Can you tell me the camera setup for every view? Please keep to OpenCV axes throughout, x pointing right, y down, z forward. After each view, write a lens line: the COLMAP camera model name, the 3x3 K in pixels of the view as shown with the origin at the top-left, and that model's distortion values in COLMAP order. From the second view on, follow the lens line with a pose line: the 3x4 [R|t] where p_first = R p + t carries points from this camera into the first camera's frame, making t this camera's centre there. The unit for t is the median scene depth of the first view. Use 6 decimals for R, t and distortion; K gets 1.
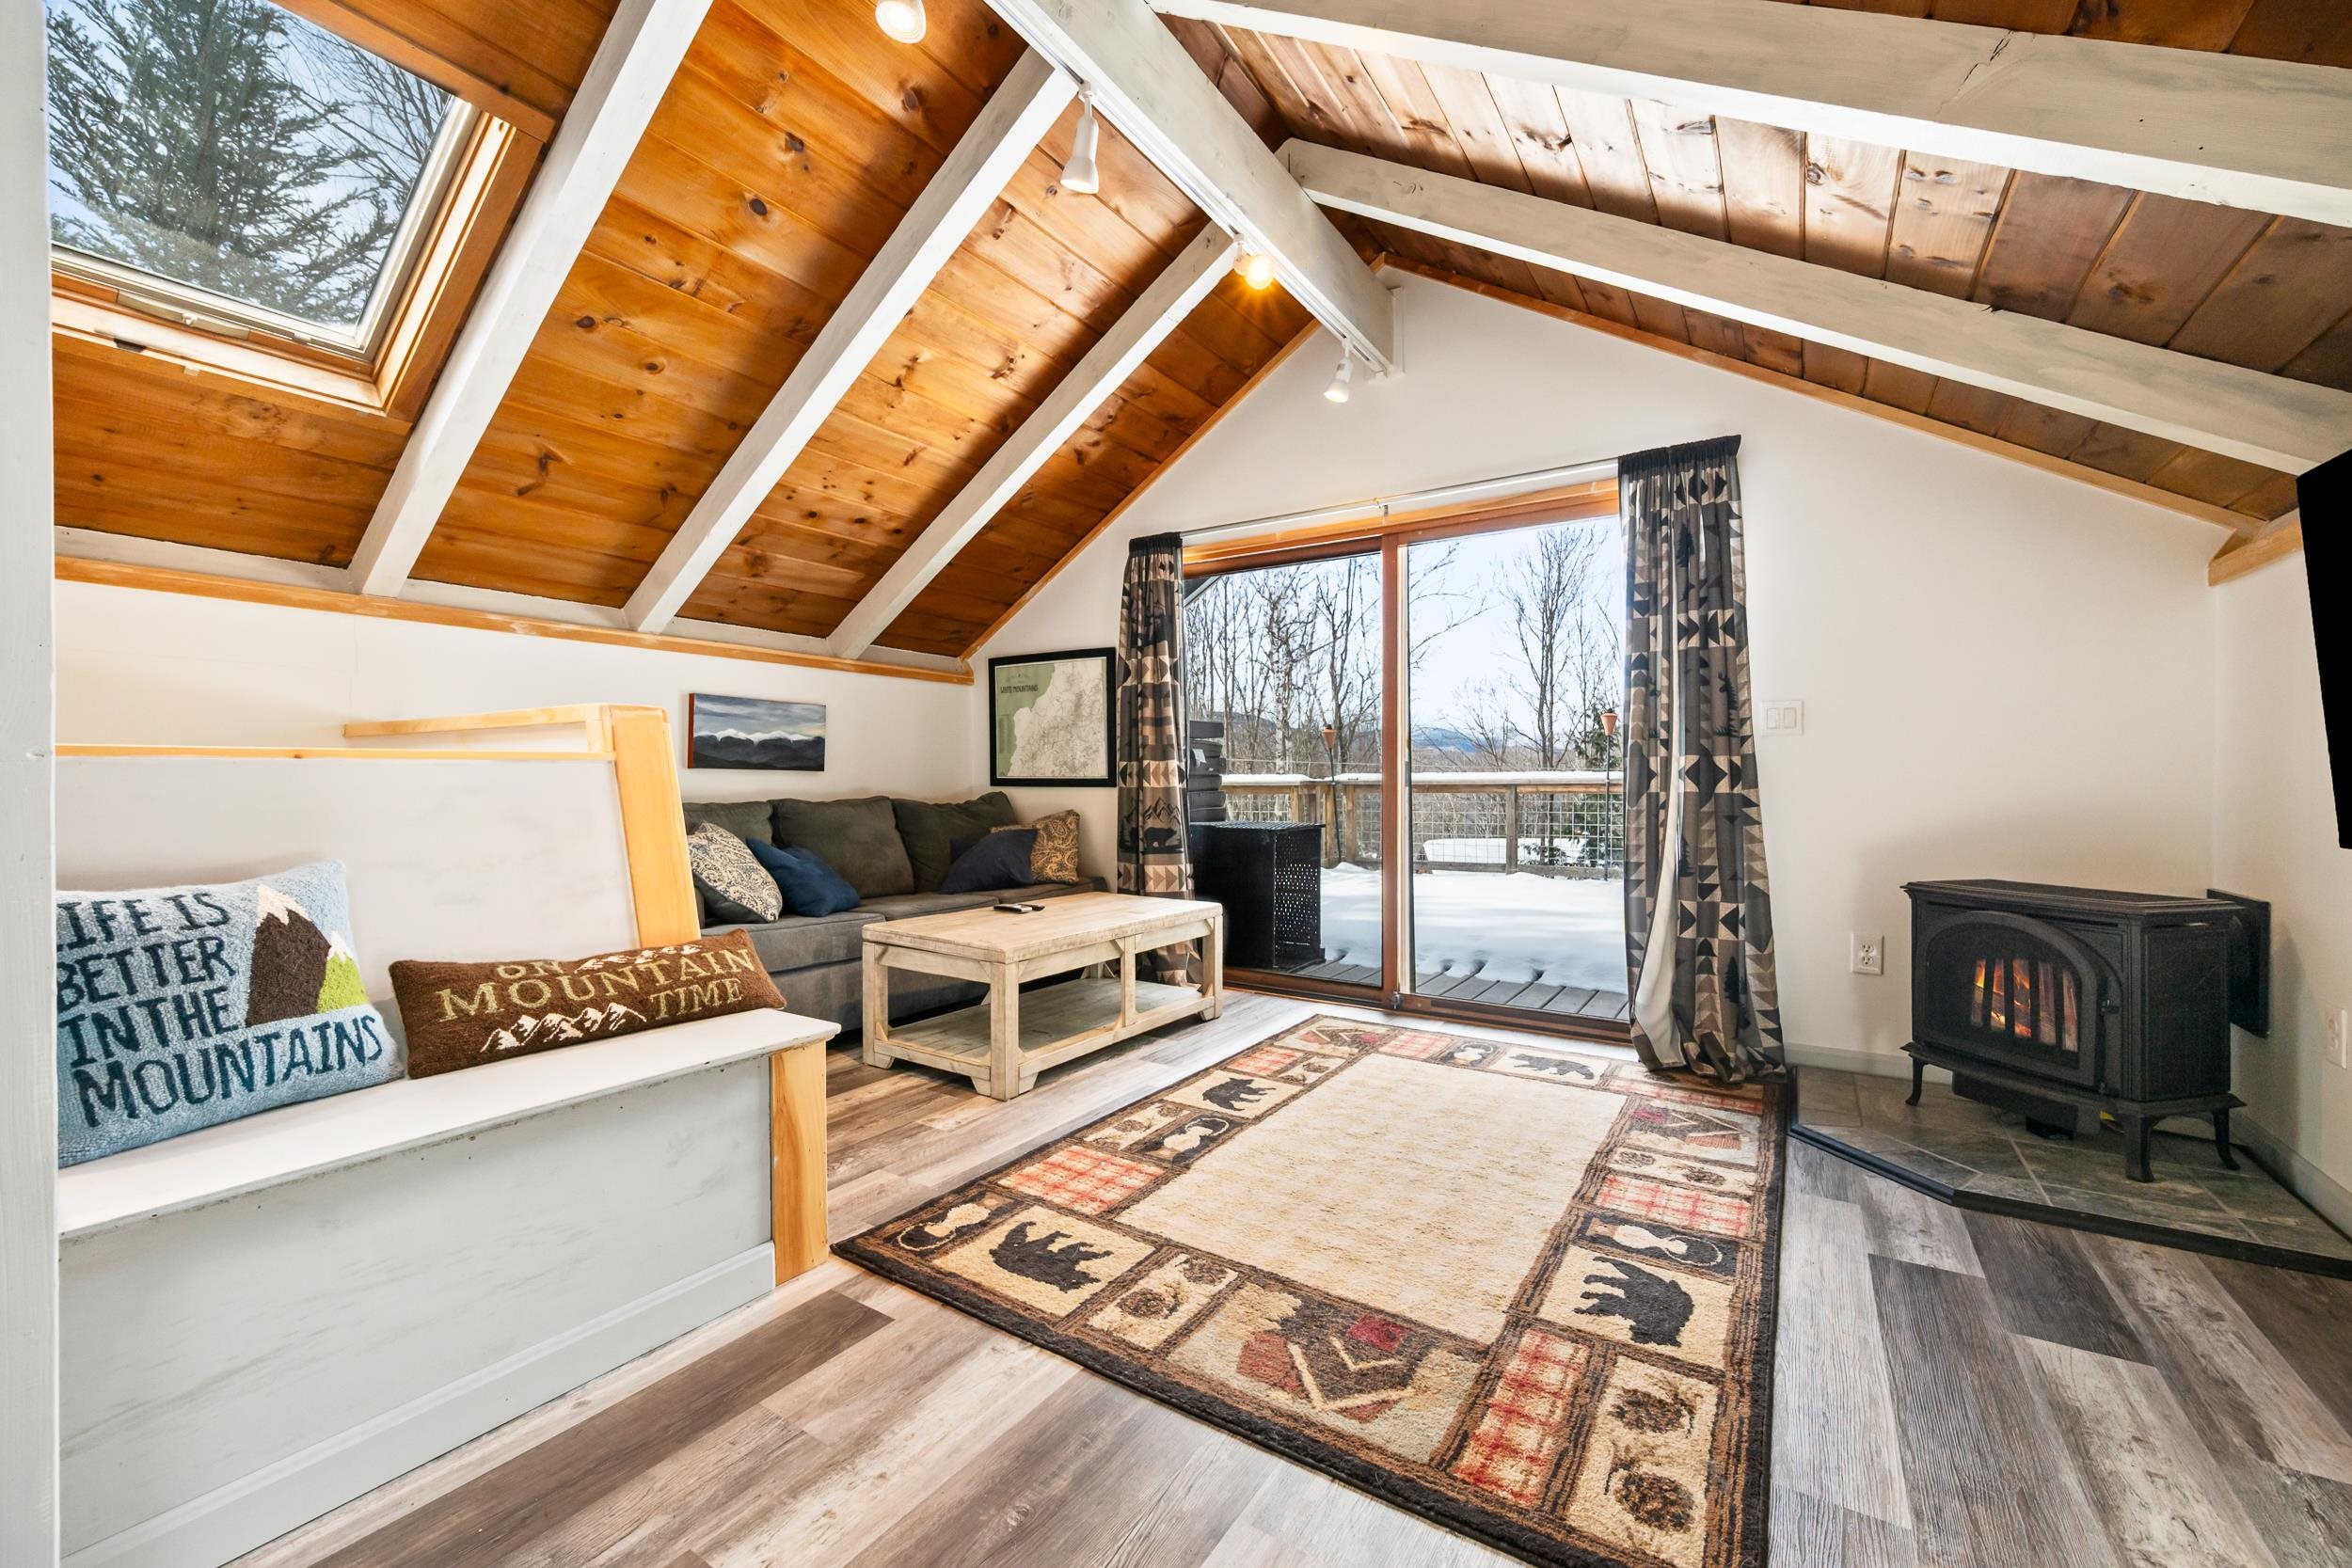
lens RADIAL K [[924.4, 0, 1190.7], [0, 924.4, 781.1], [0, 0, 1]] dist [-0.000320, 0.000195]
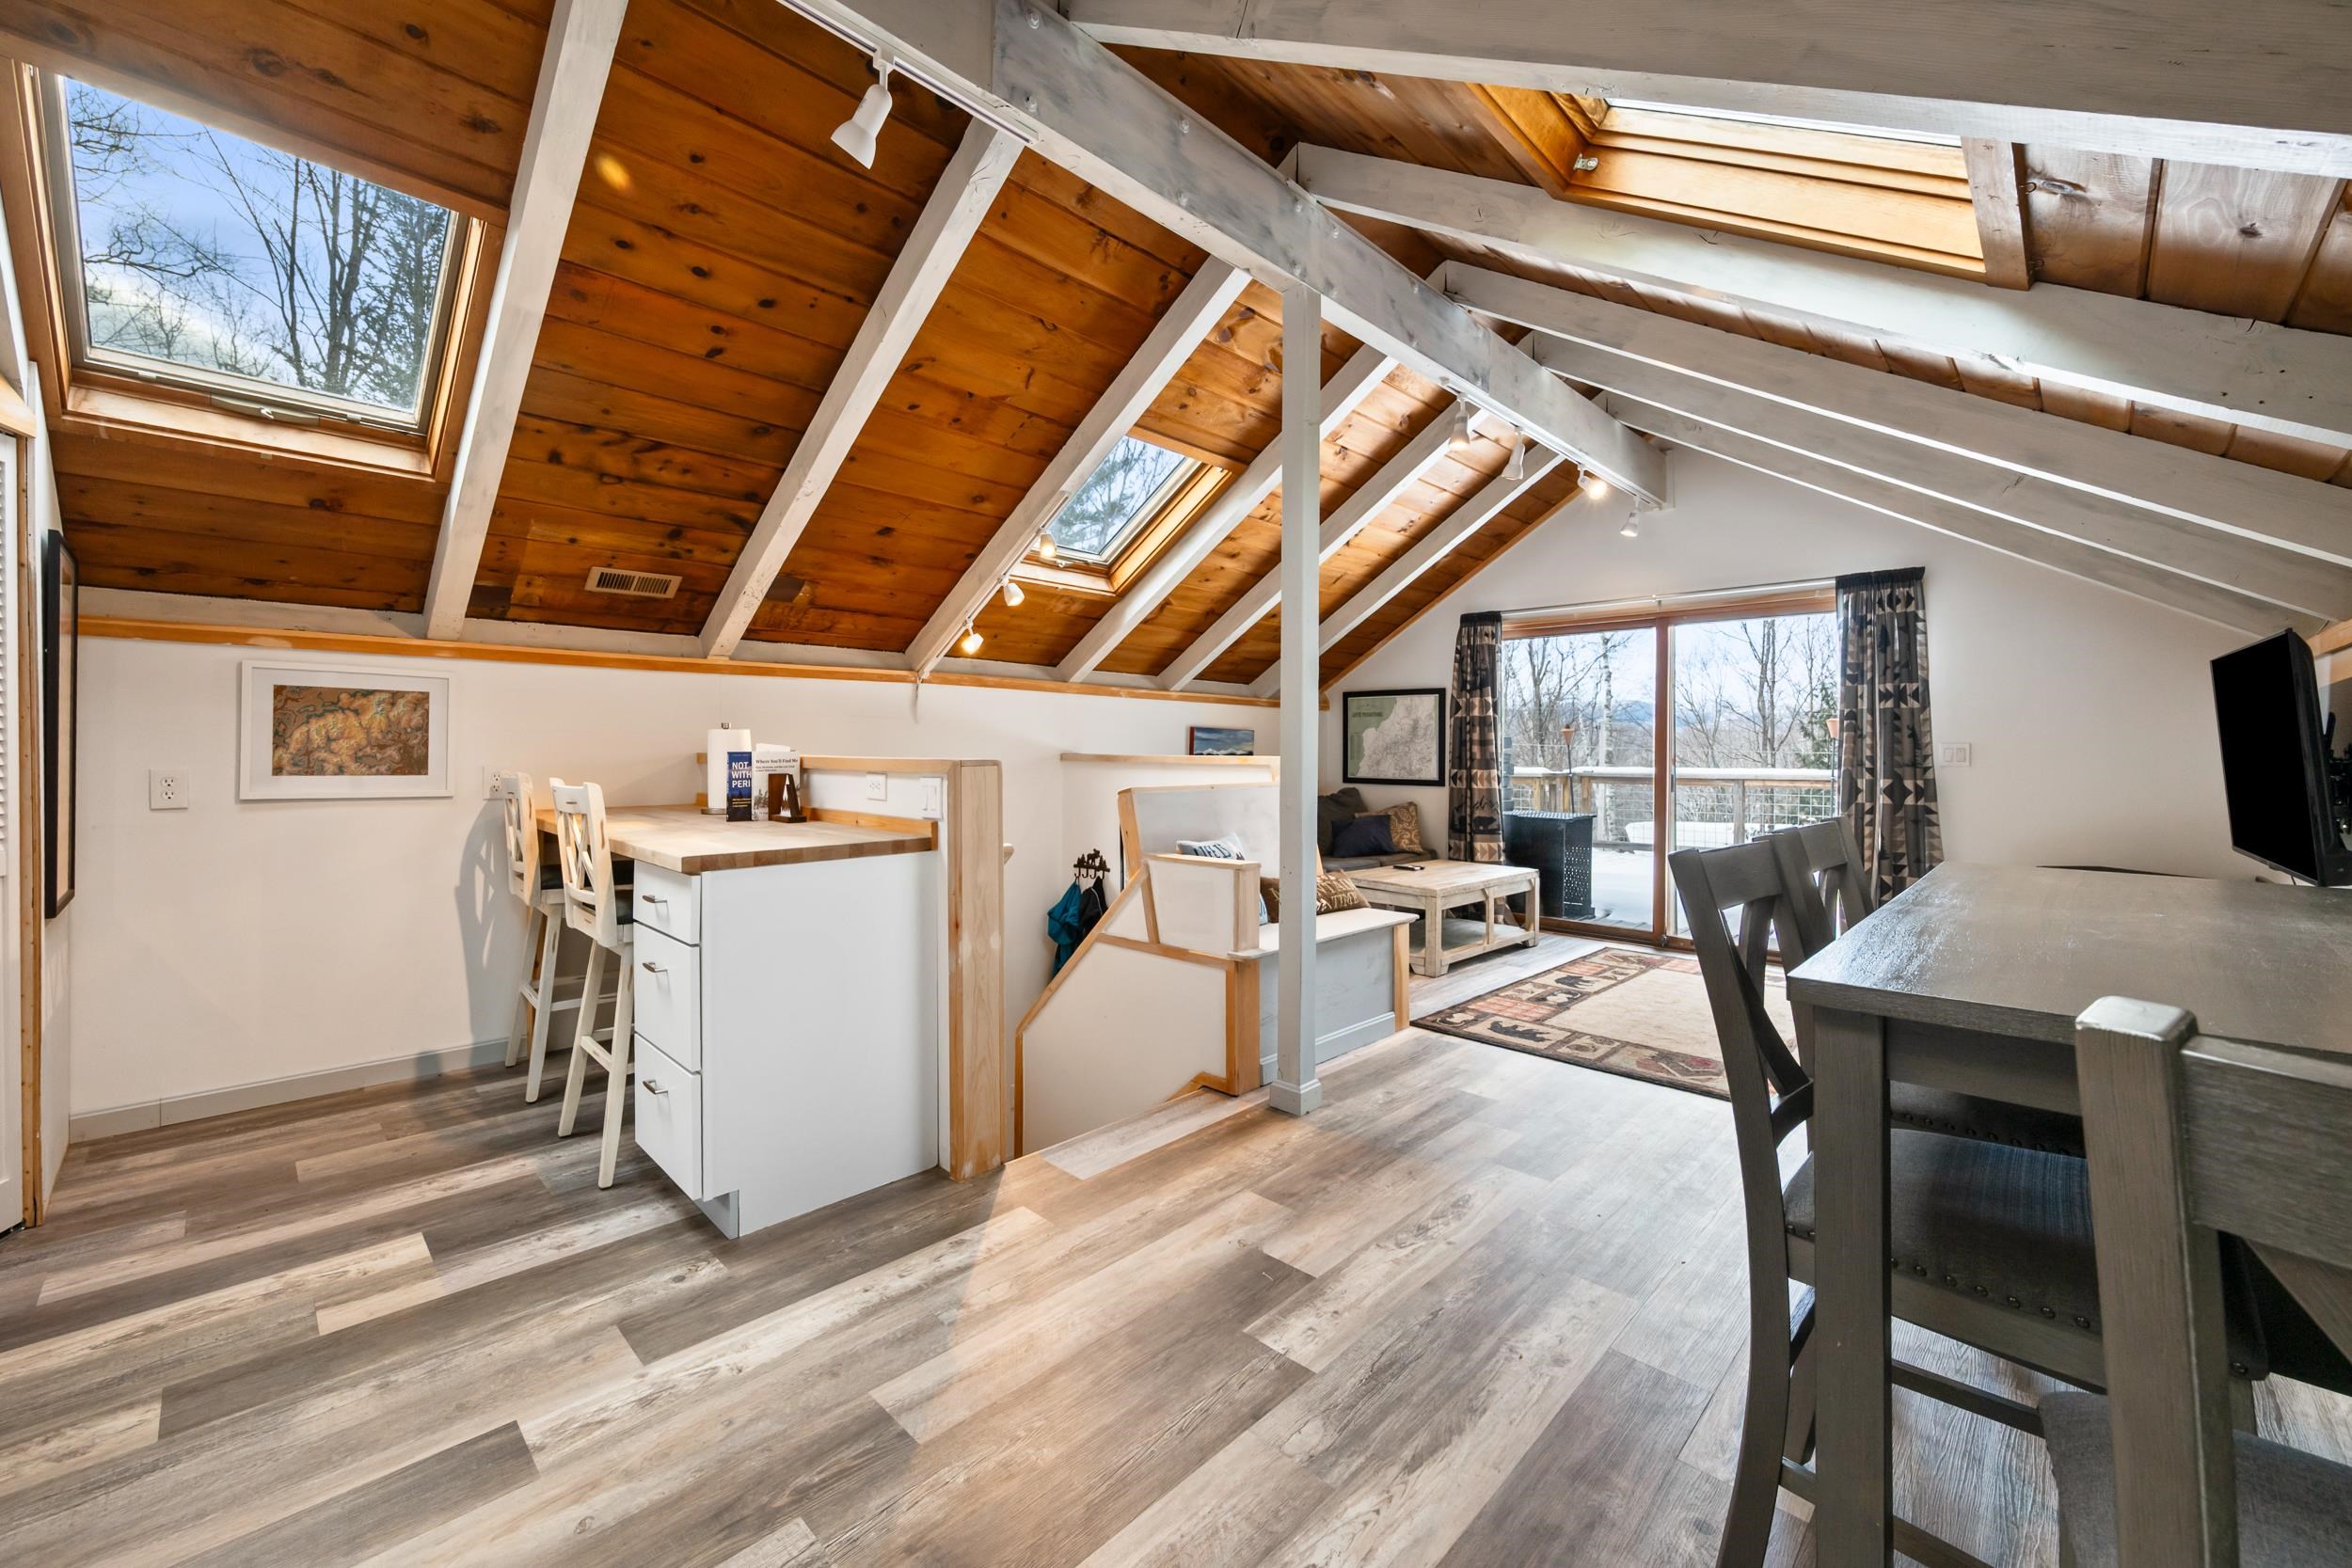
lens RADIAL K [[924.4, 0, 1189.4], [0, 924.4, 748.5], [0, 0, 1]] dist [-0.000320, 0.000195]
pose [[0.981679, 0.005883, -0.190451, -0.314455], [-0.007364, 0.999948, -0.007069, -0.062001], [0.190400, 0.008342, 0.981671, -0.753505]]
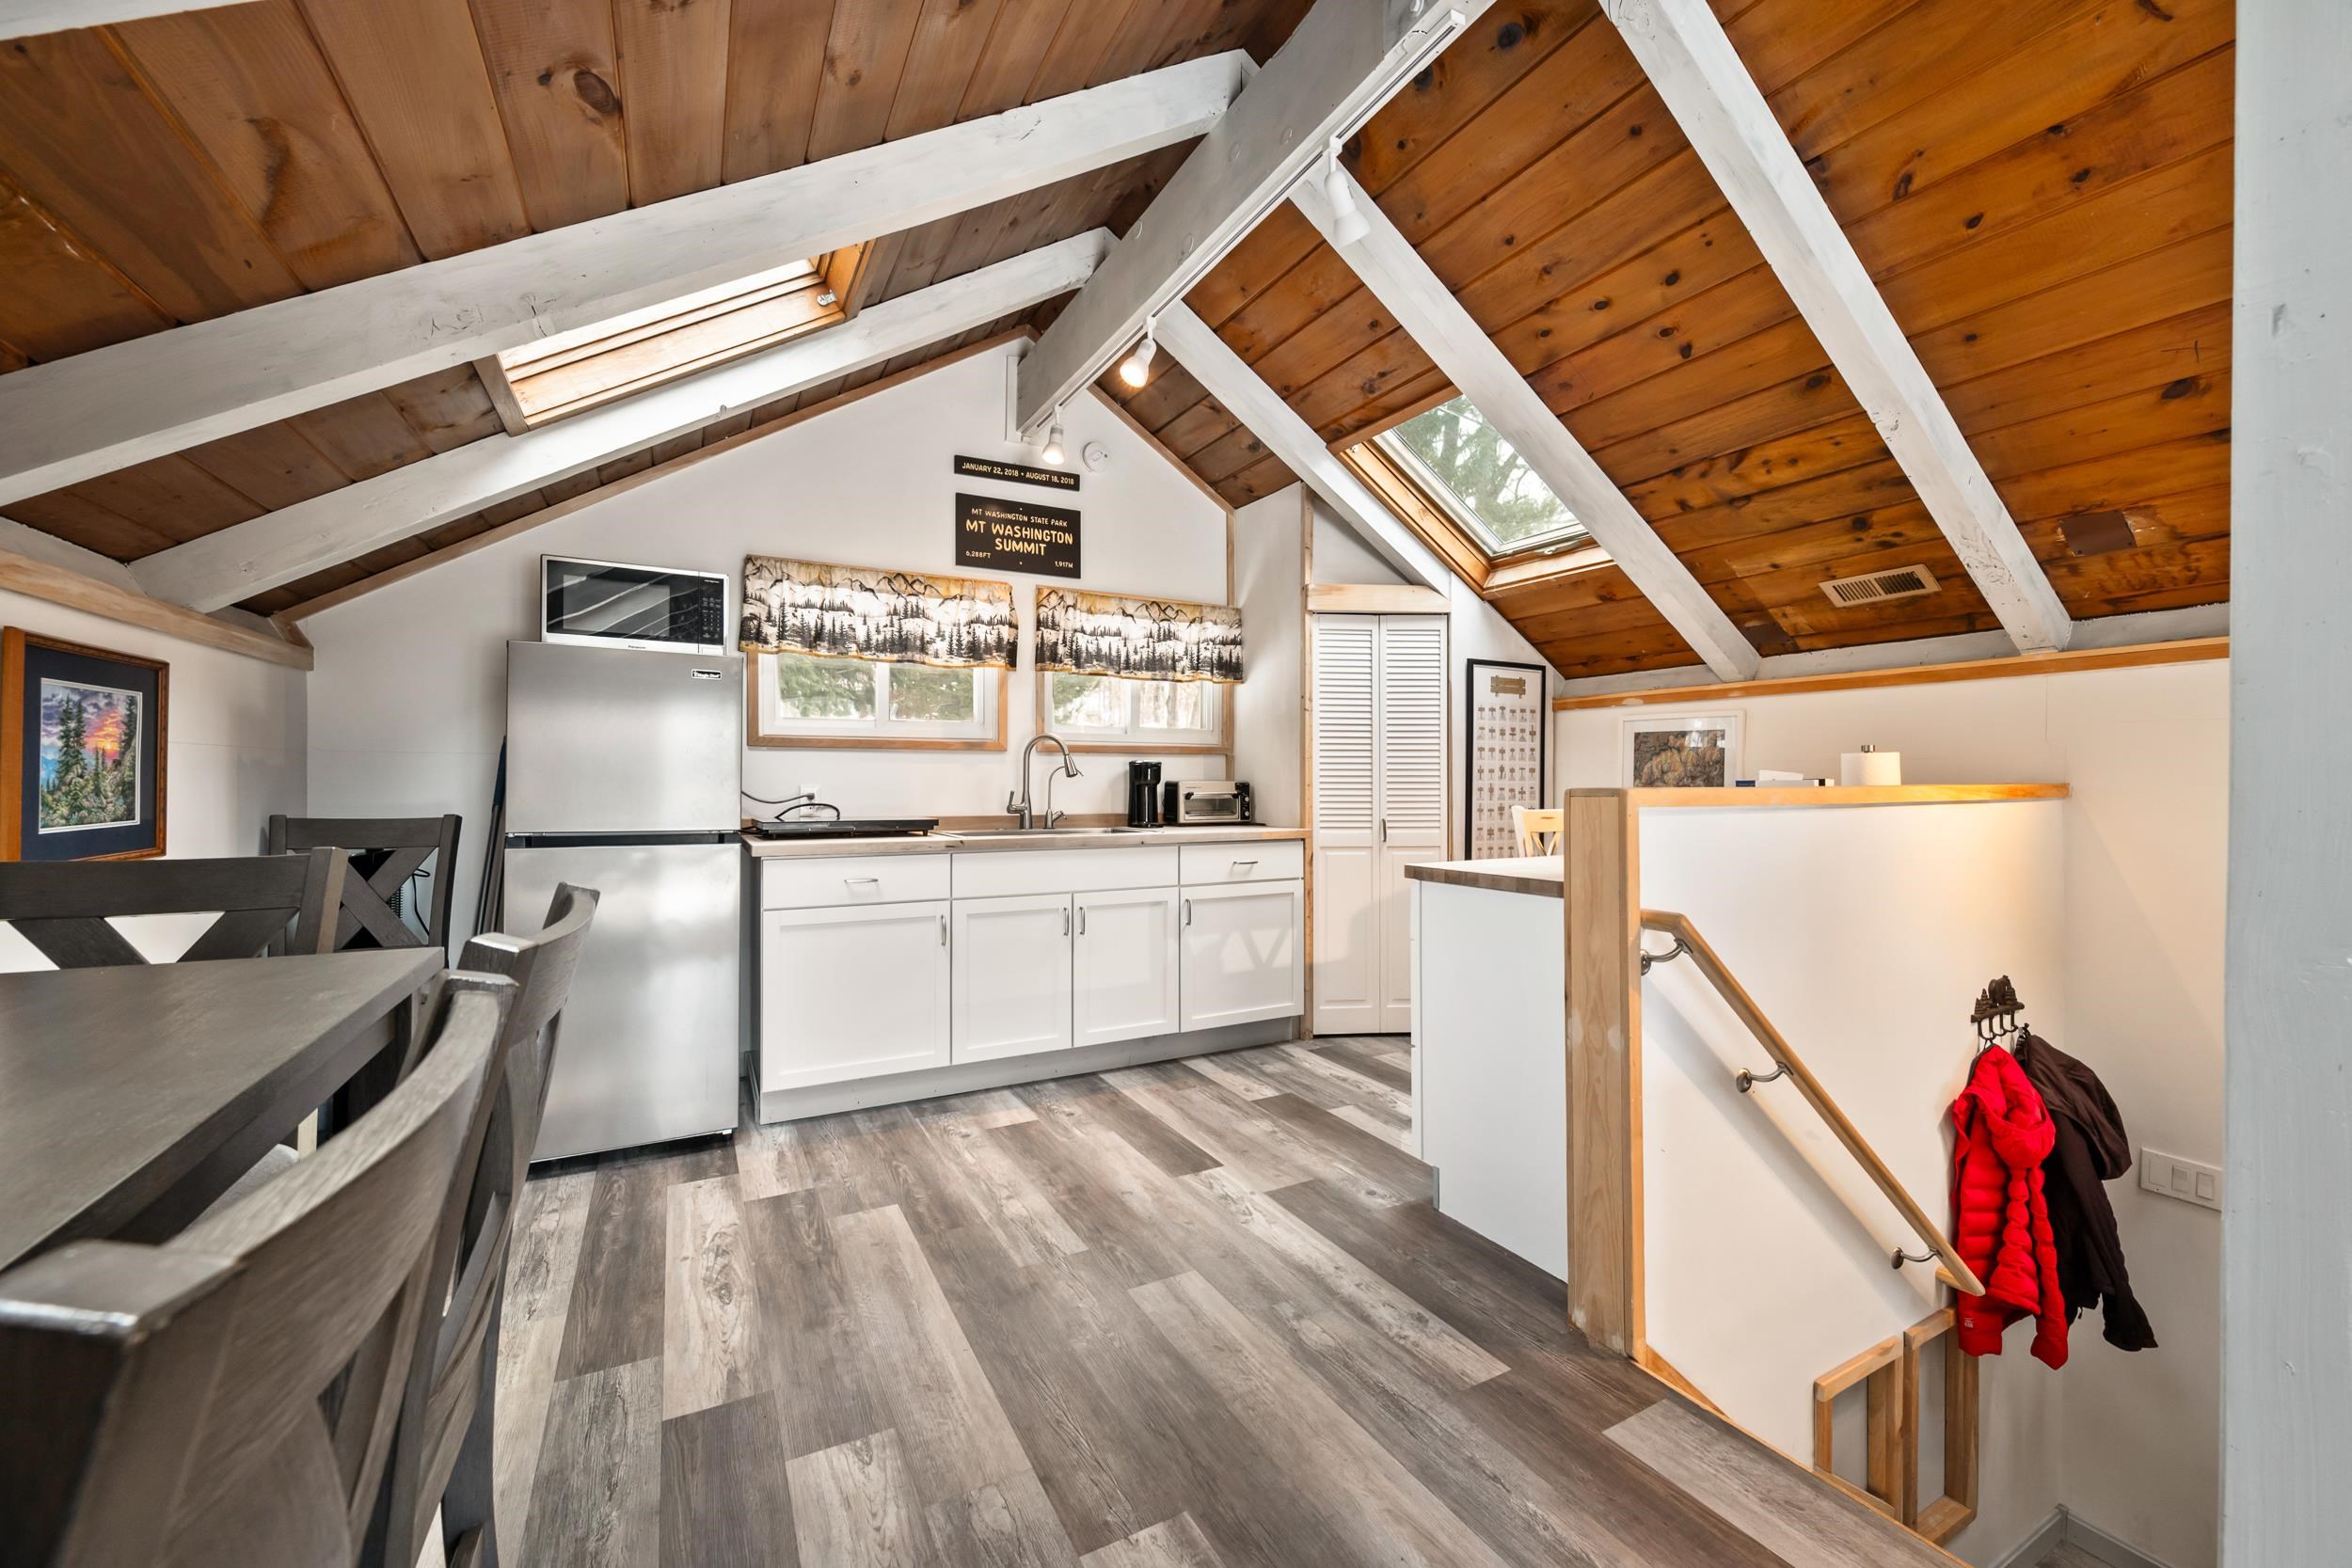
lens RADIAL K [[924.4, 0, 1176.2], [0, 924.4, 776.8], [0, 0, 1]] dist [-0.000320, 0.000195]
pose [[-0.475724, -0.001693, -0.879593, 0.058546], [-0.004414, 0.999990, 0.000463, -0.063381], [0.879583, 0.004103, -0.475727, 0.141977]]
